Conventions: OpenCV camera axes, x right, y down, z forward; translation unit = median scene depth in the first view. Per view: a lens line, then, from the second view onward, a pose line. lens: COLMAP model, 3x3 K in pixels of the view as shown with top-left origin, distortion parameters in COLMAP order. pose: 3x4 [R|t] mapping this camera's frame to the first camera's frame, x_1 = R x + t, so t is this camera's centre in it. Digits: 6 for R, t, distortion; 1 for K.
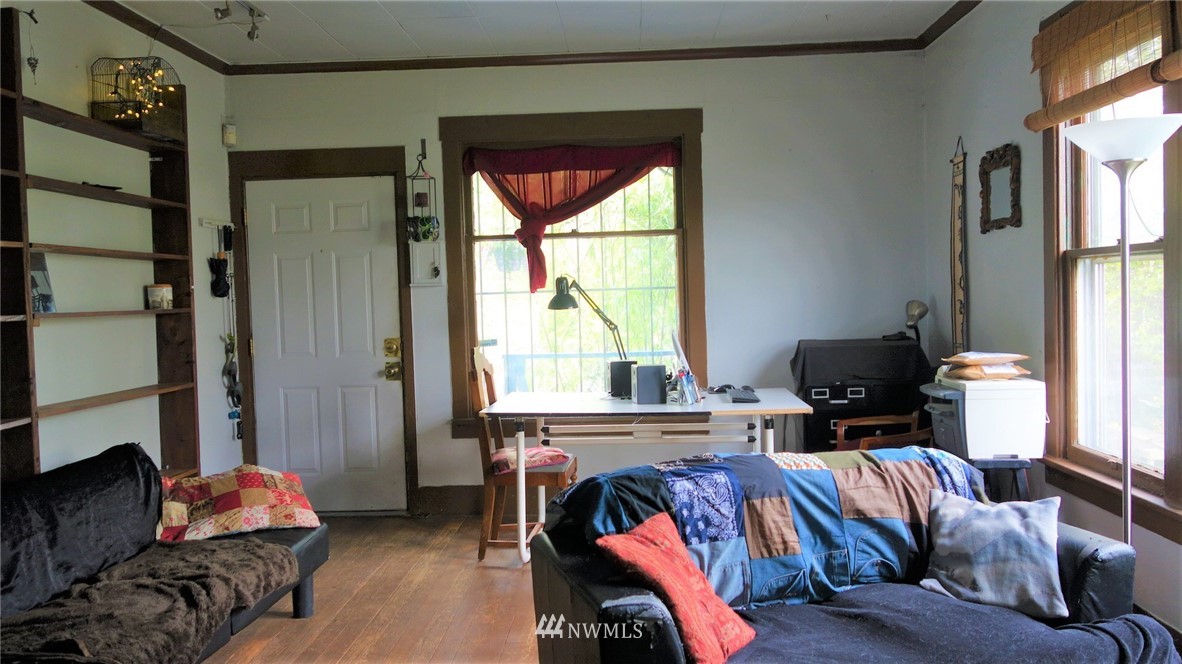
lens RADIAL K [[935.0, 0, 591.0], [0, 935.0, 332.0], [0, 0, 1]] dist [0.005830, -0.003718]
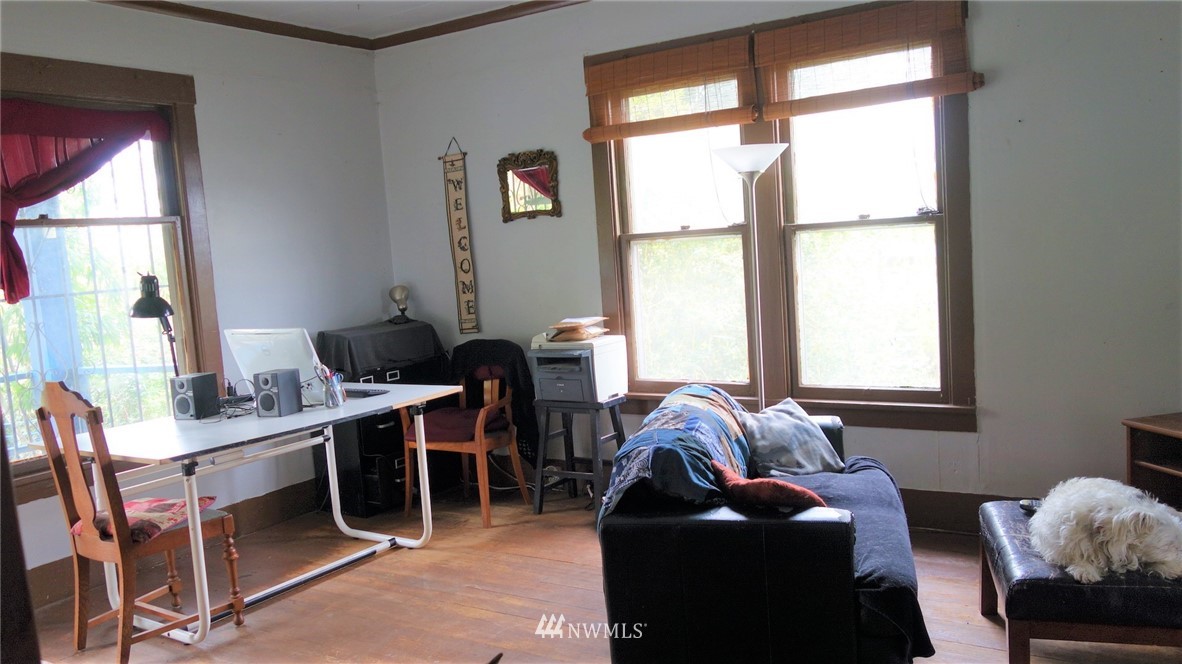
lens RADIAL K [[935.0, 0, 591.0], [0, 935.0, 332.0], [0, 0, 1]] dist [0.005830, -0.003718]
pose [[0.499833, -0.092472, 0.861171, -0.527400], [0.093011, 0.994265, 0.052779, -0.018976], [-0.861113, 0.053718, 0.505567, 0.300590]]
